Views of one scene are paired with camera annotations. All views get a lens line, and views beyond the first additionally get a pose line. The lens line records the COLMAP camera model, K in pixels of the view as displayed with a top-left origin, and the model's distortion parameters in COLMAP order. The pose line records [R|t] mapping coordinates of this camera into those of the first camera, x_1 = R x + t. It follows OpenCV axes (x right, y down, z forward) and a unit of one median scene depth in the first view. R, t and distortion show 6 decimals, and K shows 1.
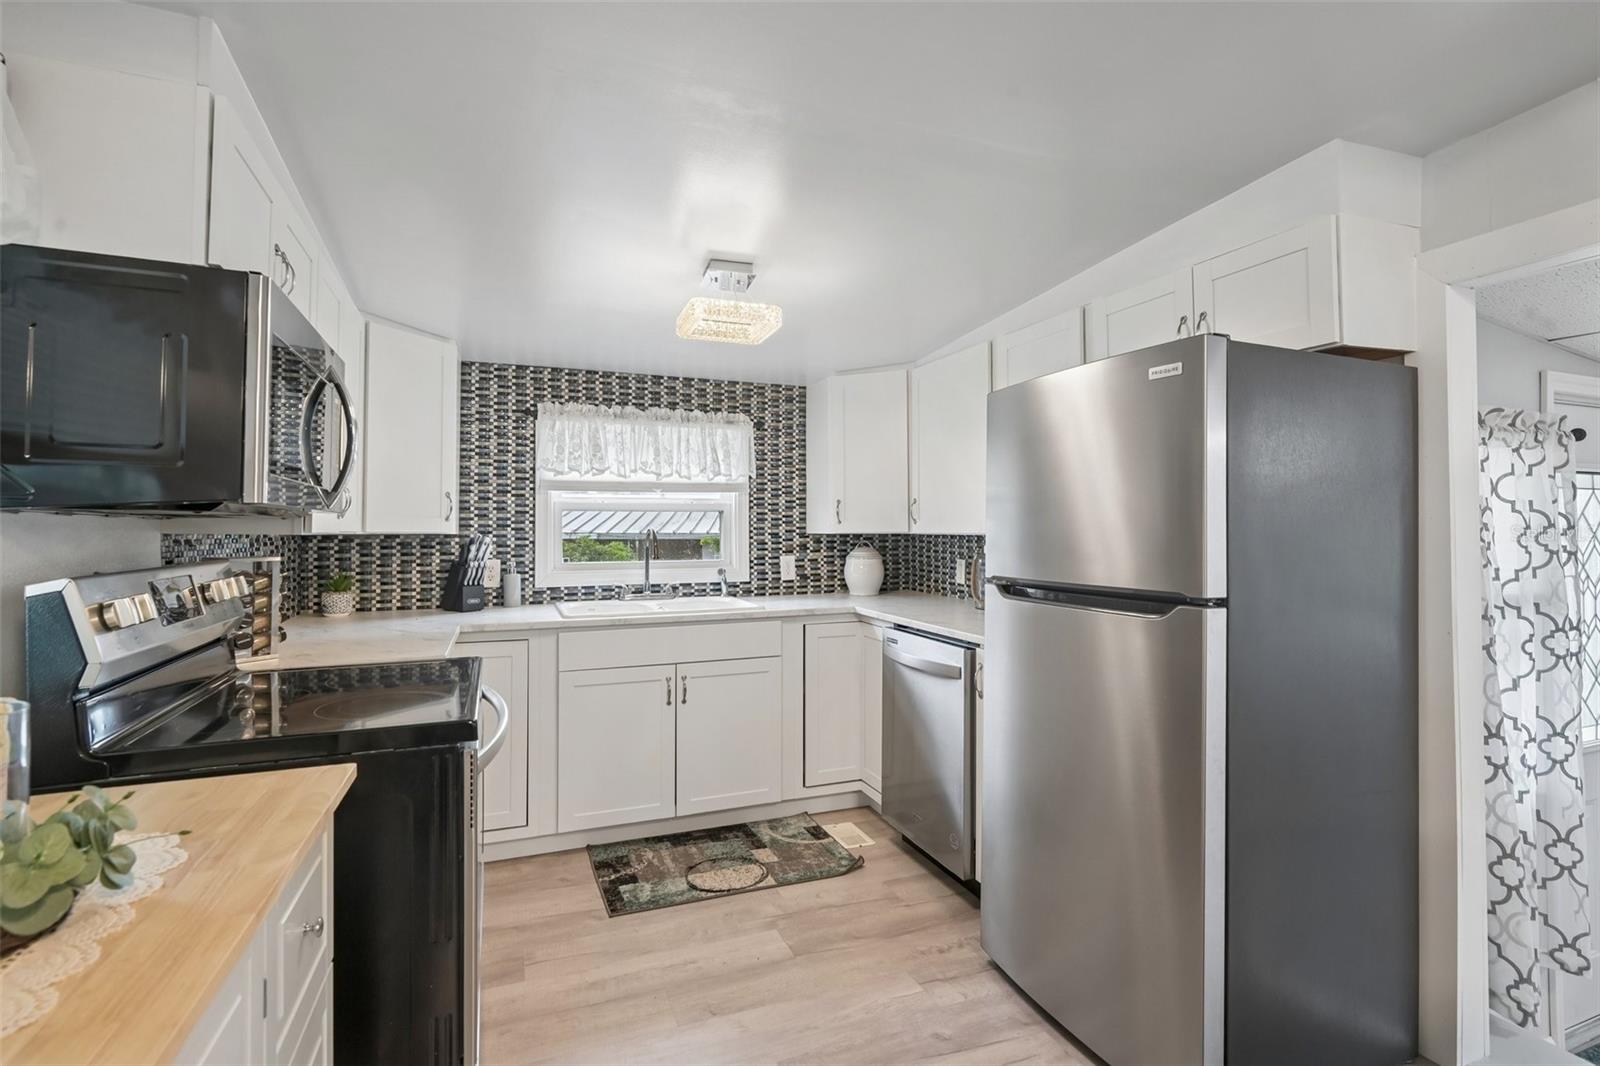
lens RADIAL K [[777.0, 0, 806.1], [0, 777.0, 510.2], [0, 0, 1]] dist [0.000732, 0.000095]
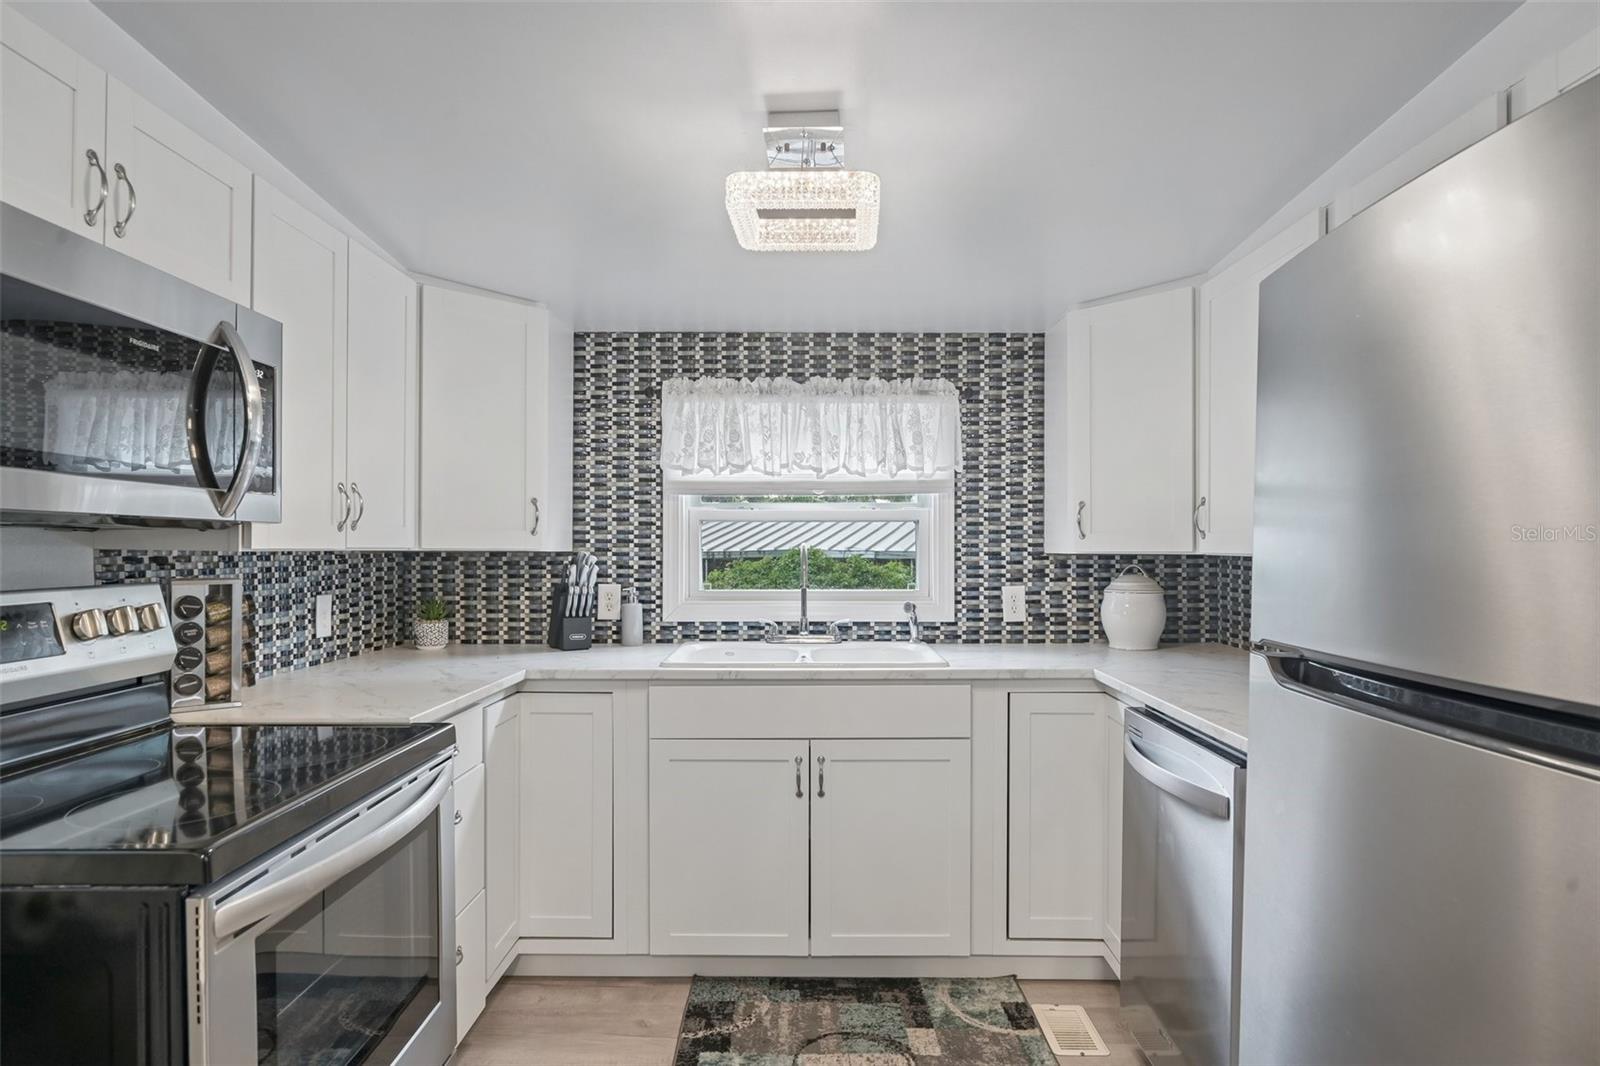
lens RADIAL K [[922.6, 0, 794.7], [0, 922.6, 550.1], [0, 0, 1]] dist [-0.001394, -0.000013]
pose [[0.926025, 0.004495, -0.377437, 0.117470], [0.006091, 0.999621, 0.026850, 0.005351], [0.377414, -0.027163, 0.925646, 0.208843]]
